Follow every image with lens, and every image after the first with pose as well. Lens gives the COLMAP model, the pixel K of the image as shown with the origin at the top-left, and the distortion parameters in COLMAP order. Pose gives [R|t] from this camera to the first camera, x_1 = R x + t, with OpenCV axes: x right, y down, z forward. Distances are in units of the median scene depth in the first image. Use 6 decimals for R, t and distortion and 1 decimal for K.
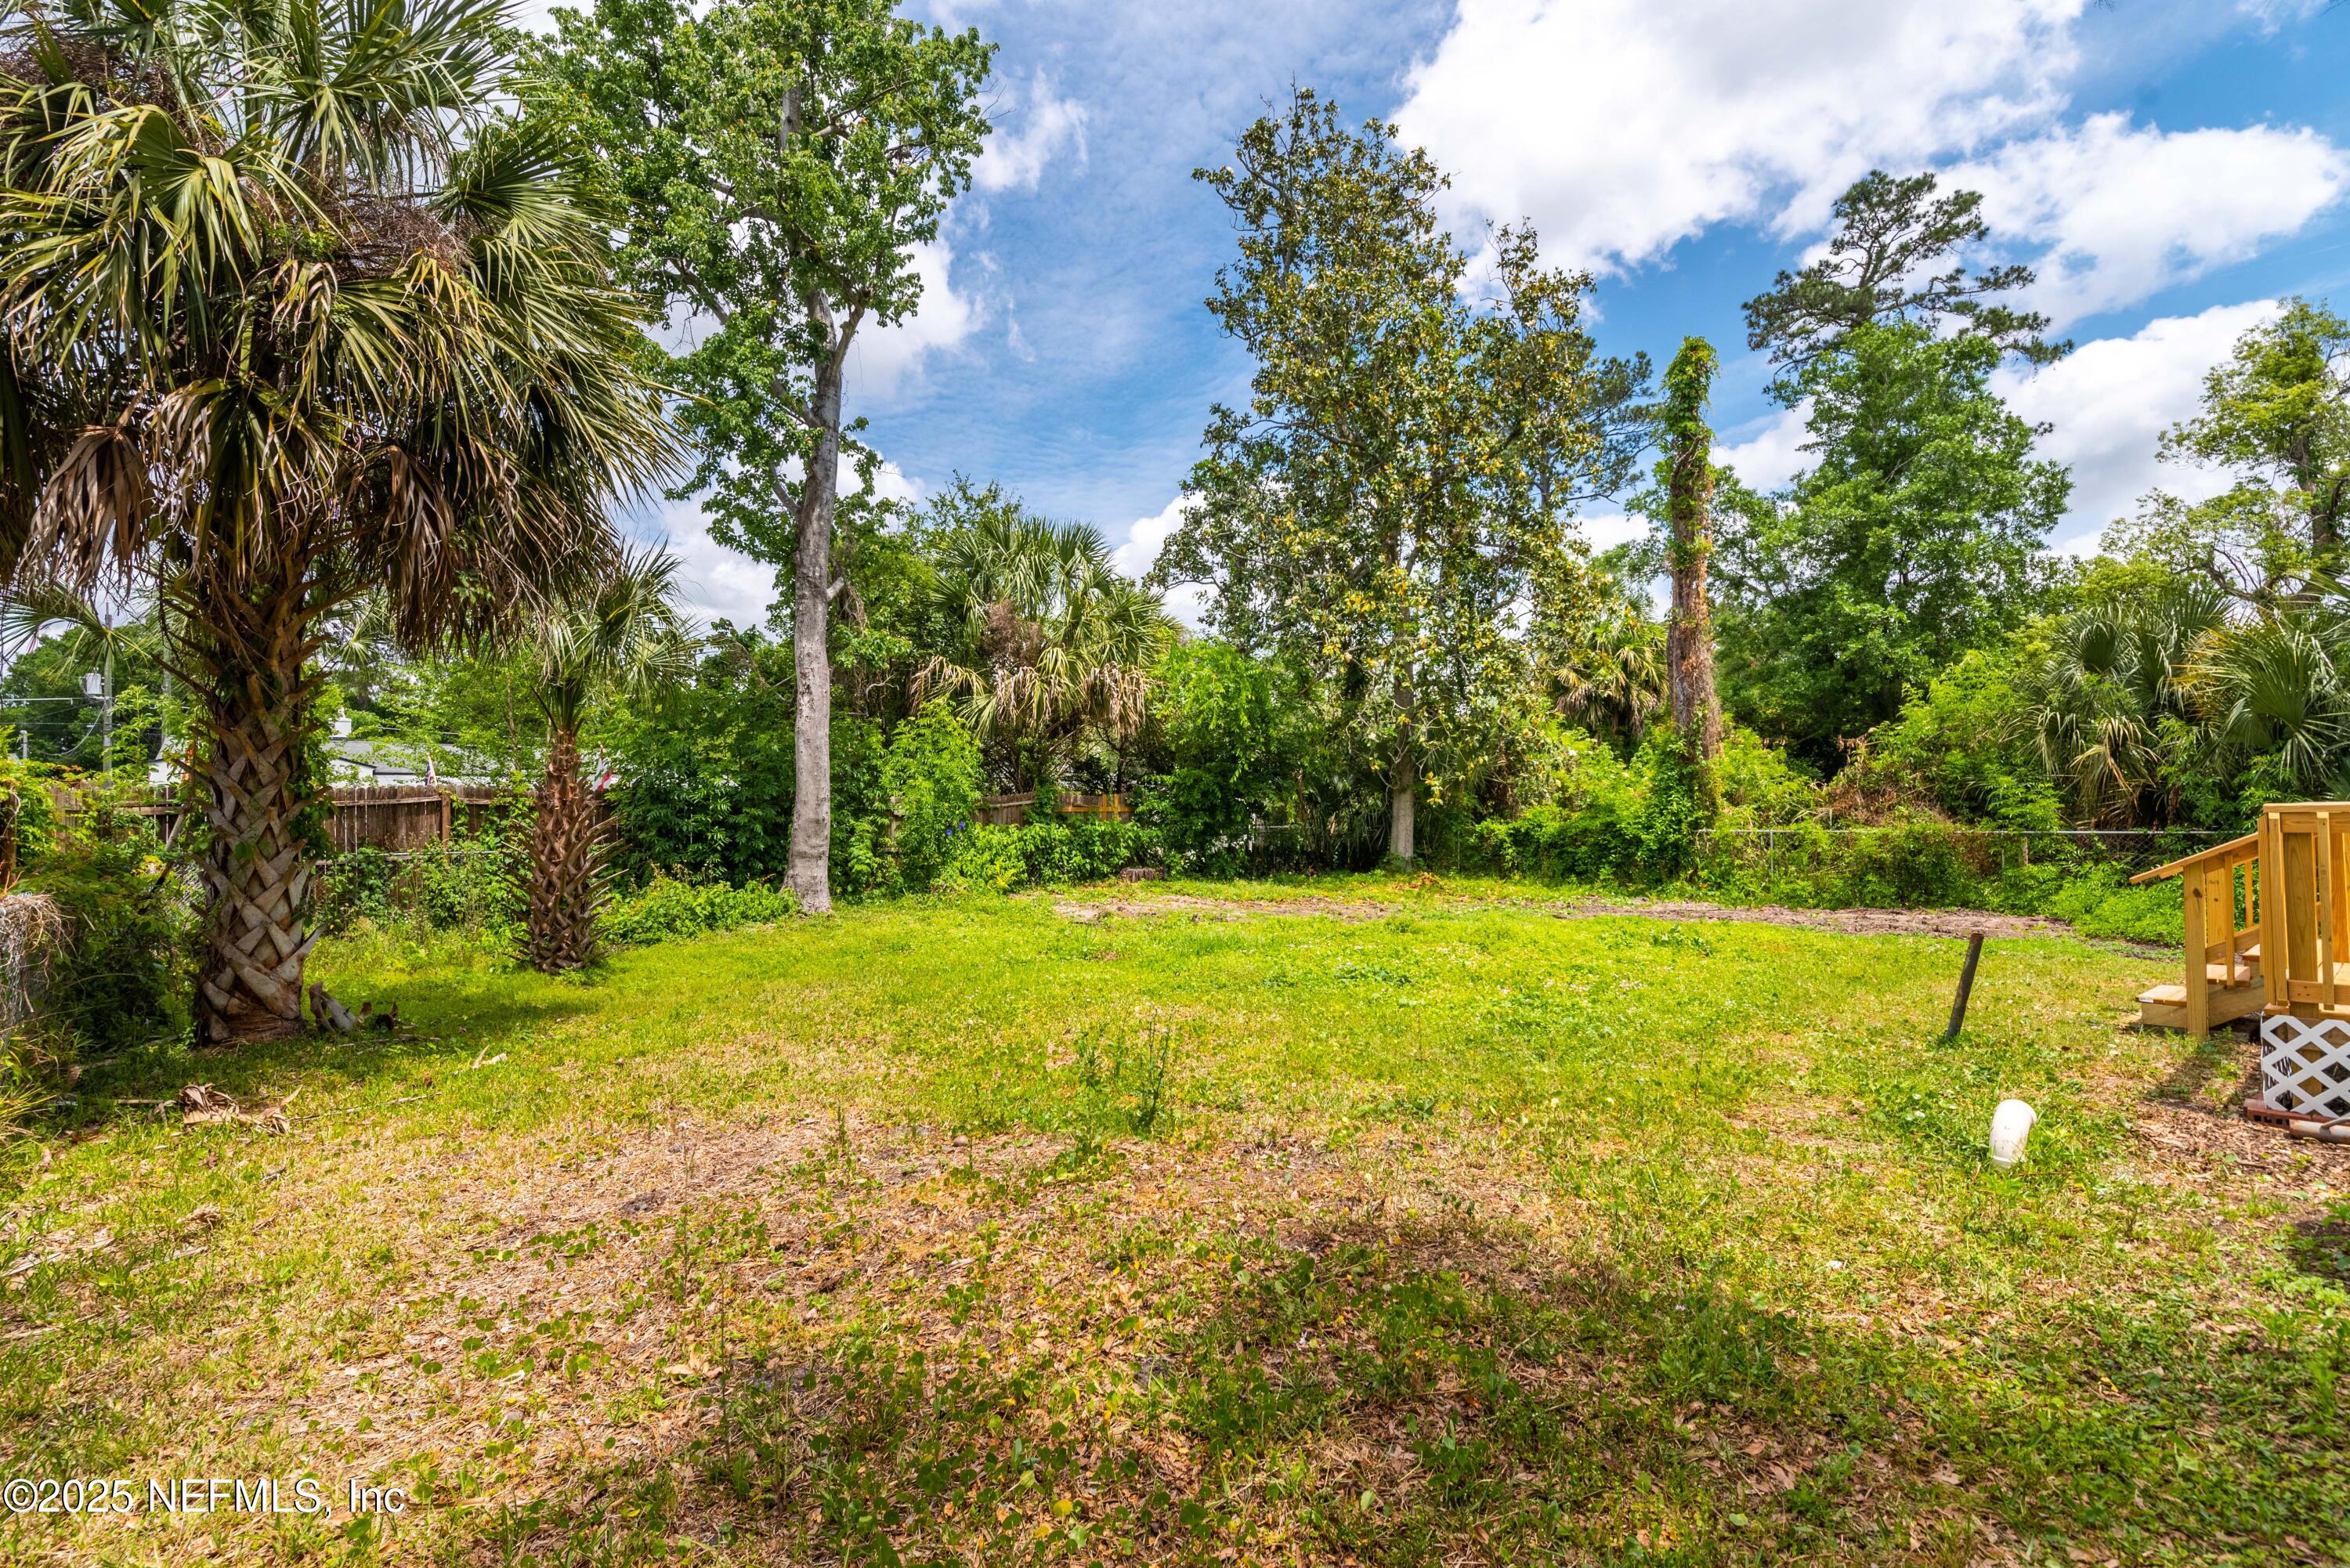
lens RADIAL K [[1076.2, 0, 1185.5], [0, 1076.2, 771.6], [0, 0, 1]] dist [0.010583, -0.000339]
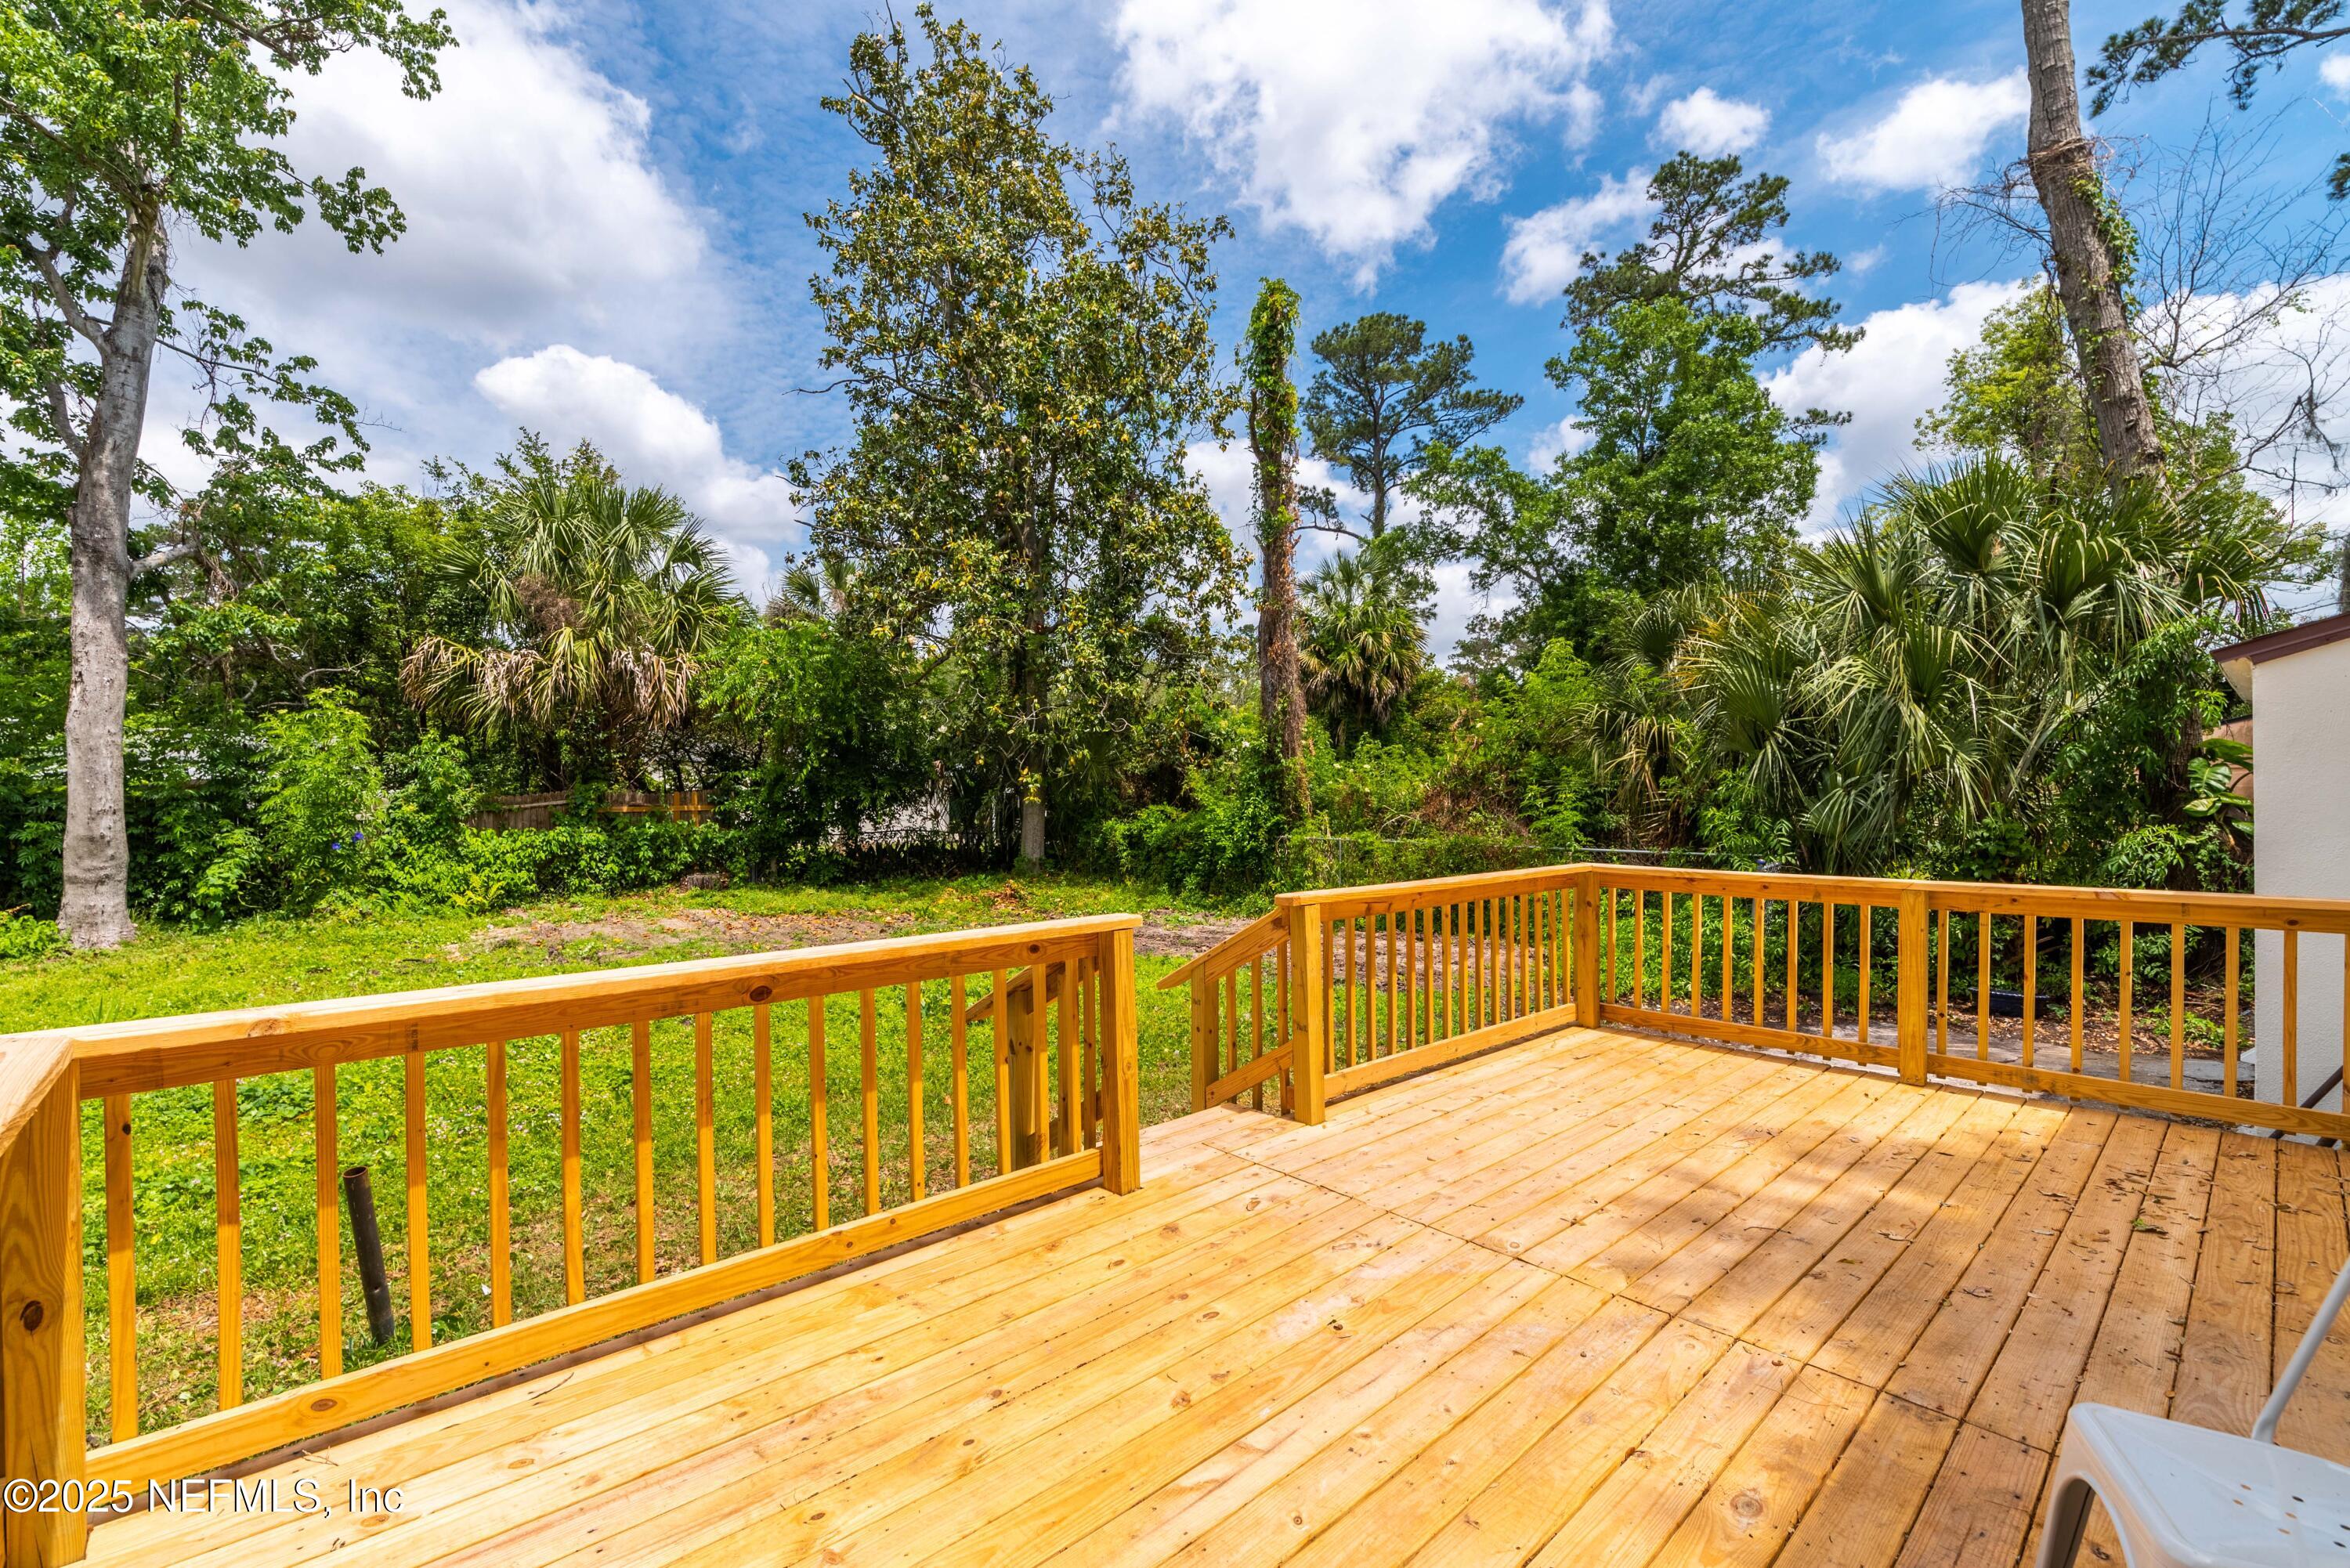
lens RADIAL K [[1009.9, 0, 1162.3], [0, 1009.9, 797.8], [0, 0, 1]] dist [-0.000972, 0.000347]
pose [[0.999623, 0.000836, 0.027446, 0.198874], [-0.002205, 0.998753, 0.049877, -0.011262], [-0.027370, -0.049918, 0.998378, 0.088506]]
